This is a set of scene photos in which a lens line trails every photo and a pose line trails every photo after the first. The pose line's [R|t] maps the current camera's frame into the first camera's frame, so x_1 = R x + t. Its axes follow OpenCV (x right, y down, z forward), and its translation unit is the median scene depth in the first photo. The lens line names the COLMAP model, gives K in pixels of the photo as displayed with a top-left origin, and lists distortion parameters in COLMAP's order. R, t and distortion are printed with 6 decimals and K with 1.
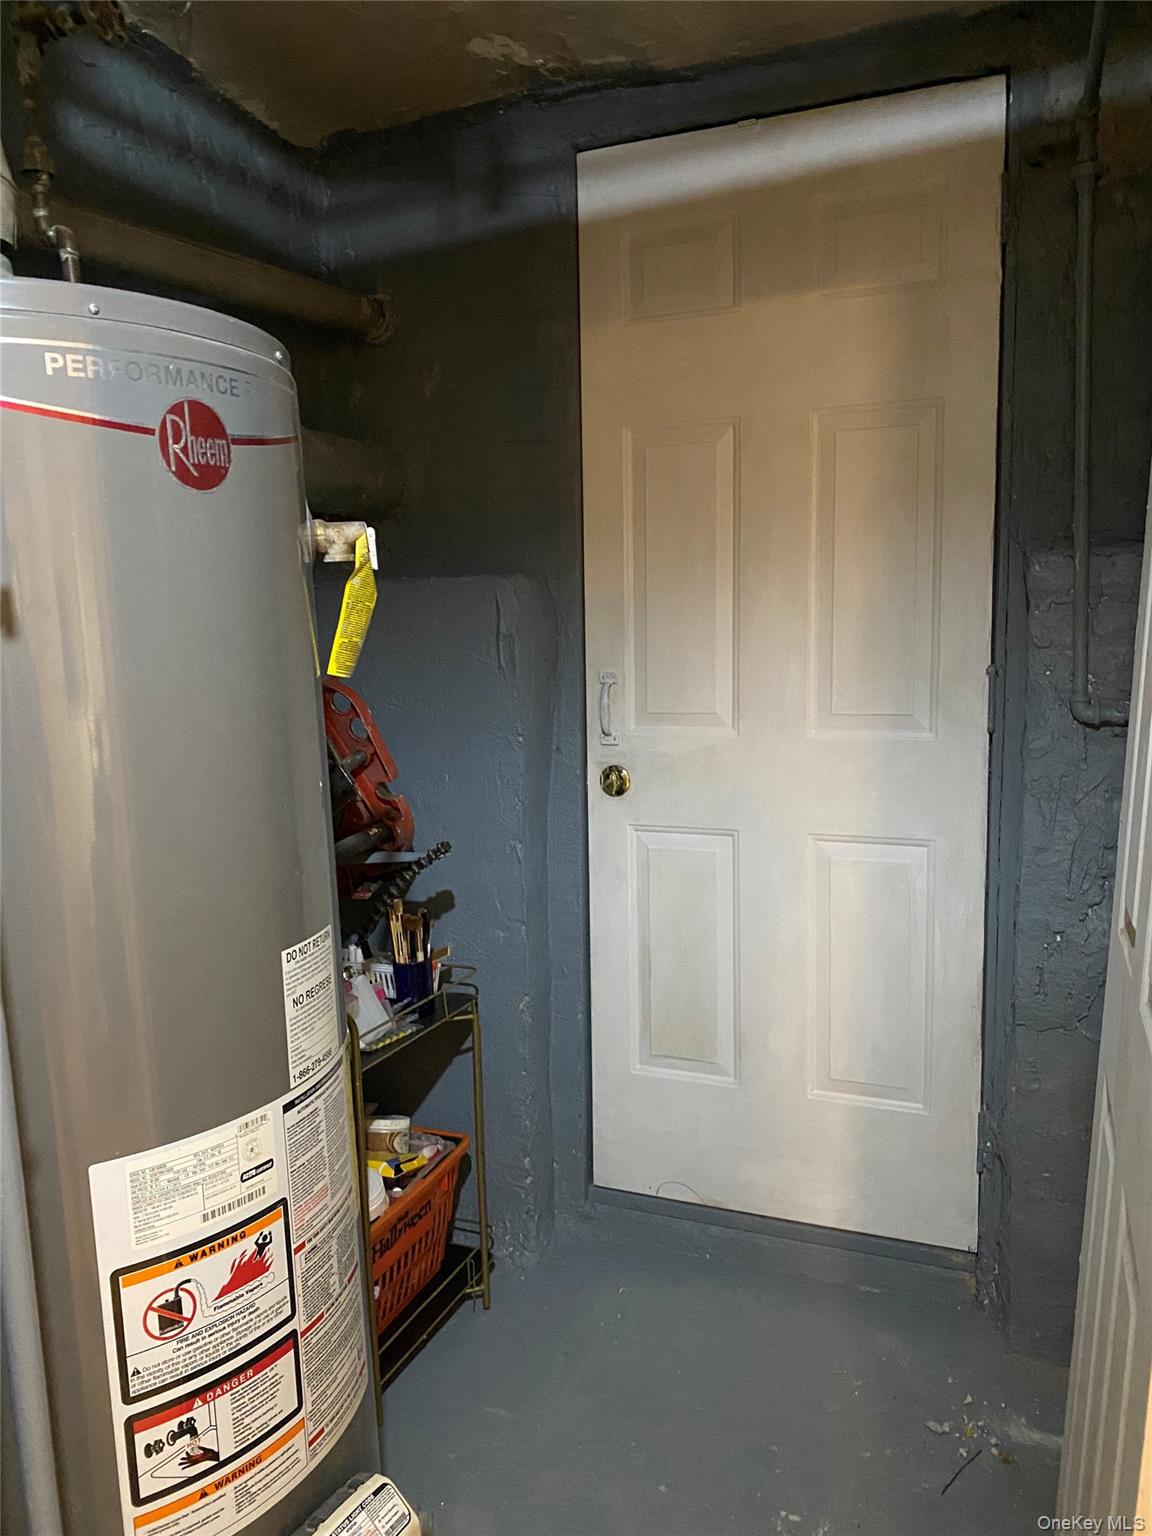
lens RADIAL K [[1161.3, 0, 596.2], [0, 1161.3, 776.6], [0, 0, 1]] dist [0.003790, -0.002613]
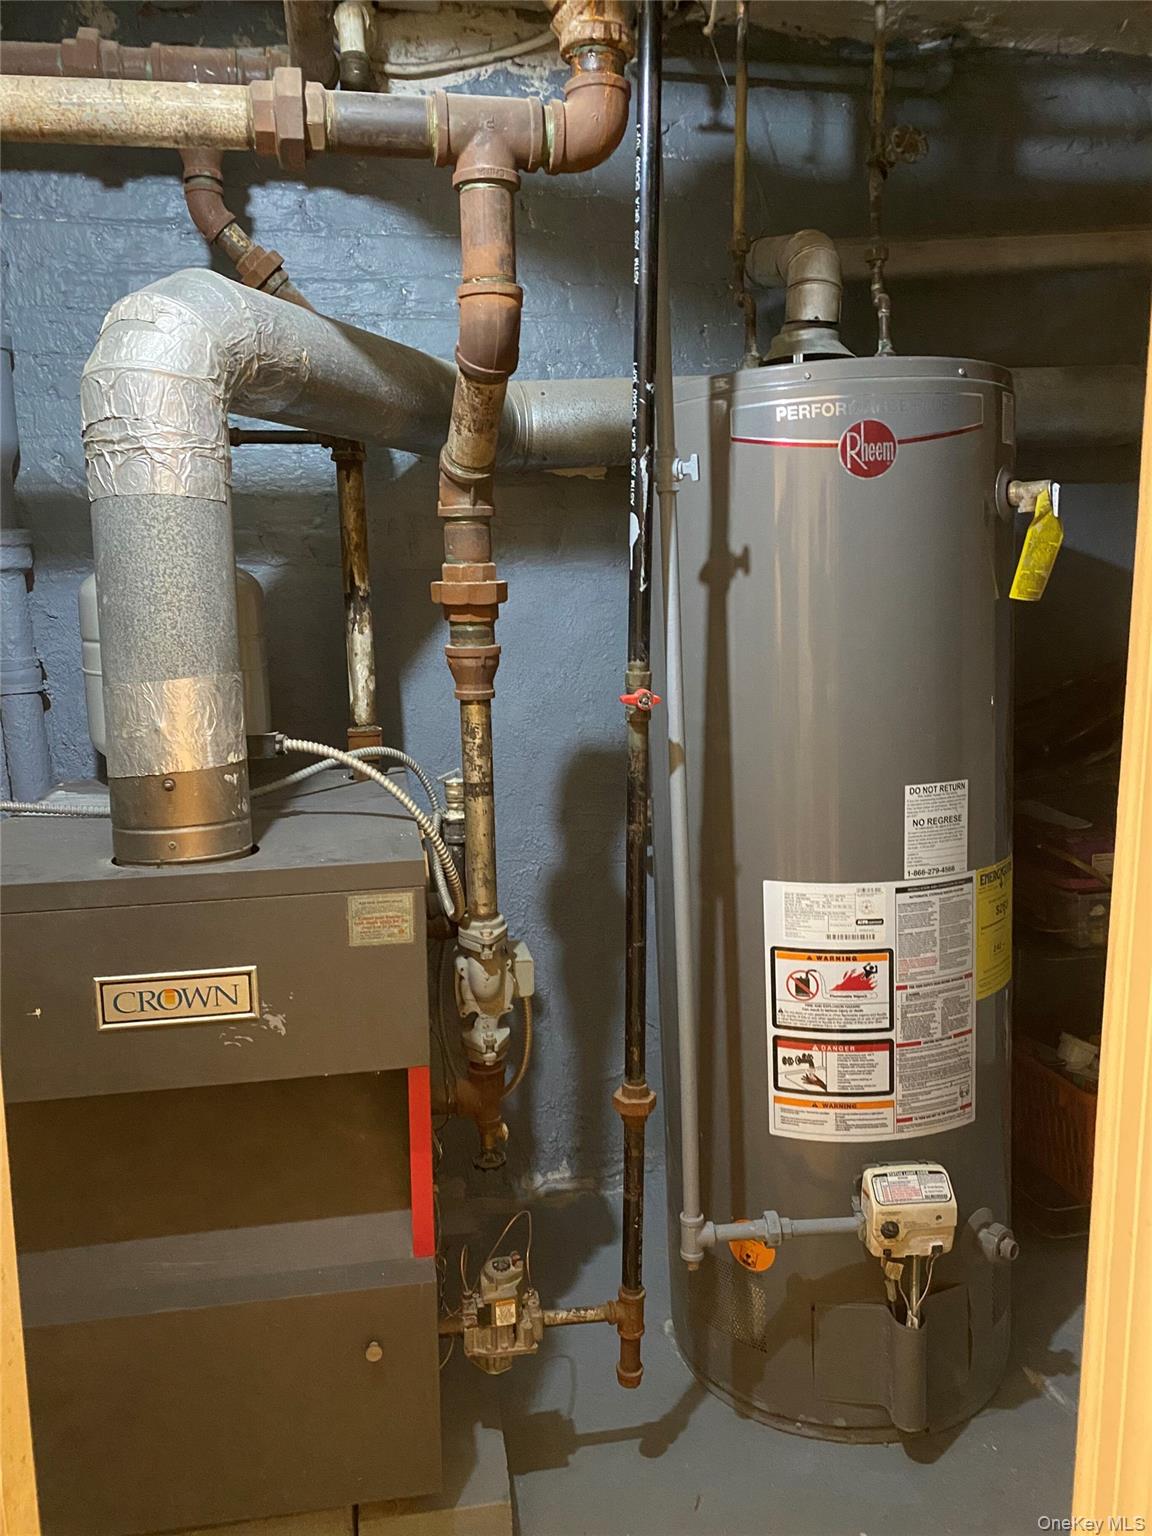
lens RADIAL K [[1161.3, 0, 596.2], [0, 1161.3, 776.6], [0, 0, 1]] dist [0.003790, -0.002613]
pose [[0.565829, 0.144094, -0.811834, 0.715235], [-0.088110, 0.989540, 0.114225, 0.004520], [0.819802, 0.006898, 0.572606, -0.176320]]
